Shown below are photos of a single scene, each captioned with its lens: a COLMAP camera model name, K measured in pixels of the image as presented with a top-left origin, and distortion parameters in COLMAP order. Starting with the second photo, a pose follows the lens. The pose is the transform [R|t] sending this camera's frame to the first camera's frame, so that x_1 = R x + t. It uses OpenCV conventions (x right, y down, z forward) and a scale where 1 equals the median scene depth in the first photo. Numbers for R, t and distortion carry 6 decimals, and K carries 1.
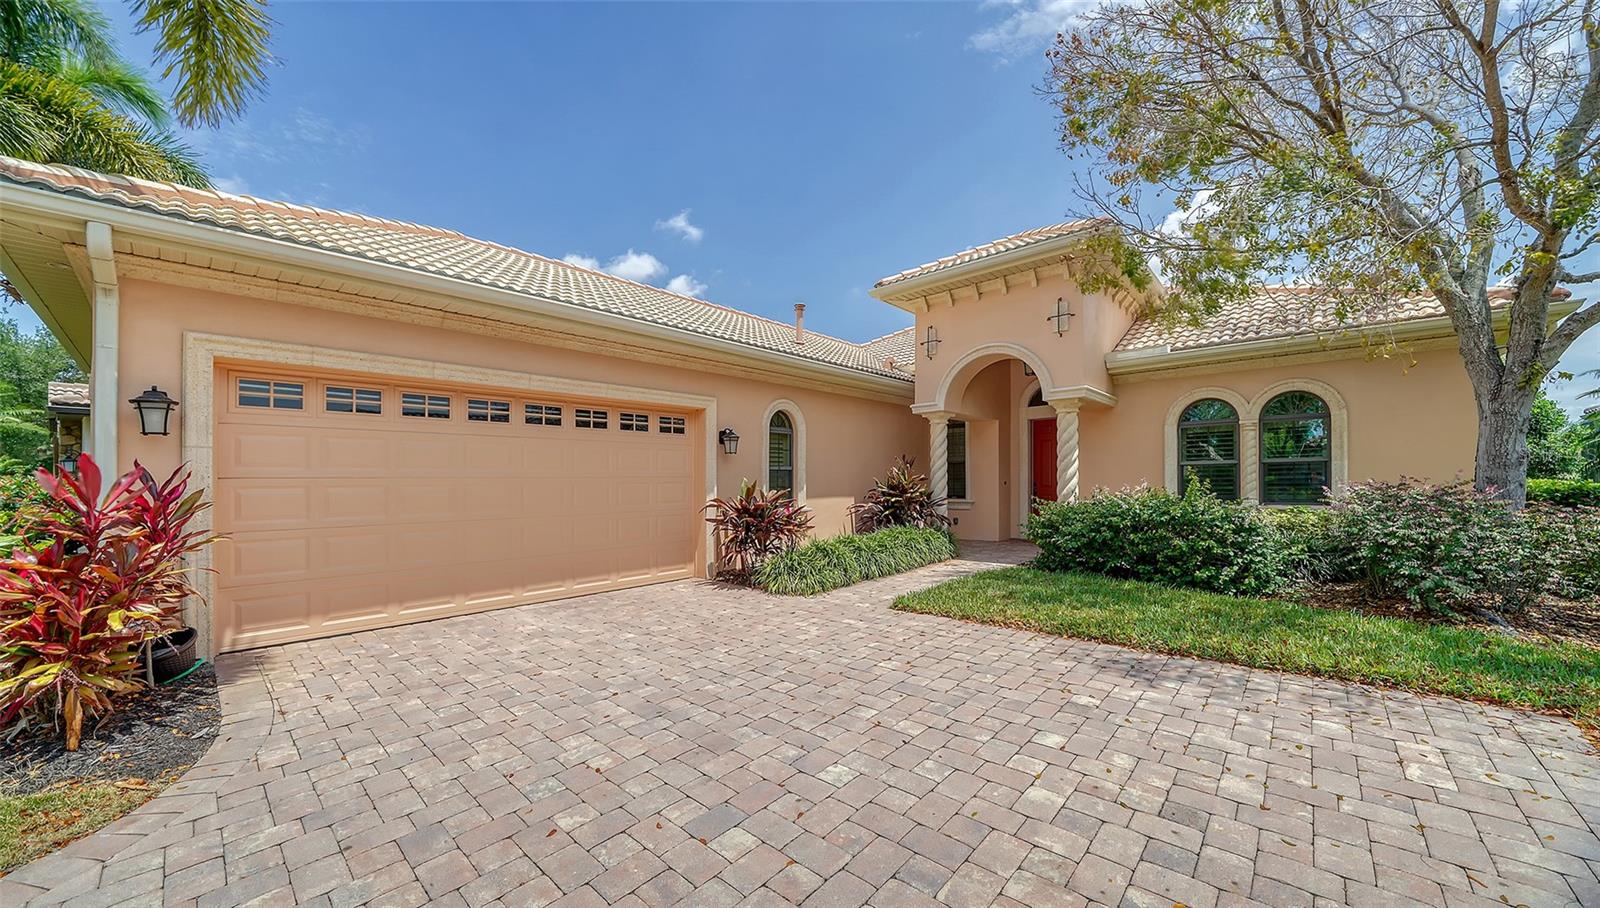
lens RADIAL K [[561.2, 0, 796.5], [0, 561.2, 483.3], [0, 0, 1]] dist [-0.021060, -0.000043]
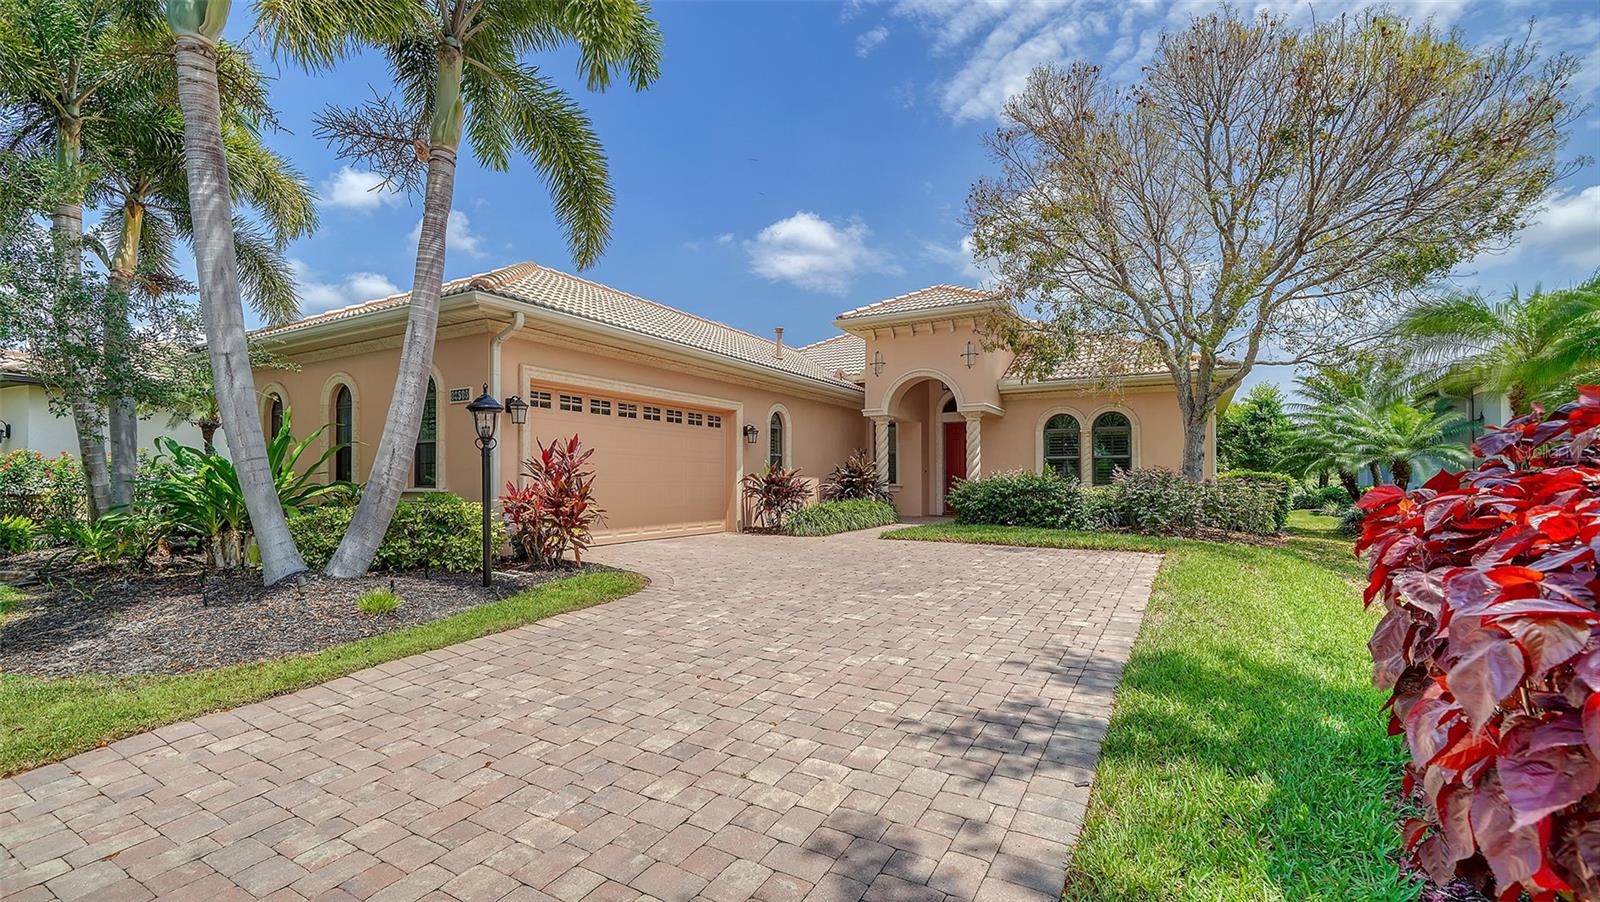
lens RADIAL K [[669.6, 0, 801.1], [0, 669.6, 450.4], [0, 0, 1]] dist [-0.000210, -0.000011]
pose [[0.975882, 0.023786, 0.216997, -0.355887], [-0.013626, 0.998745, -0.048200, 0.044105], [-0.217871, 0.044080, 0.974982, -0.646455]]
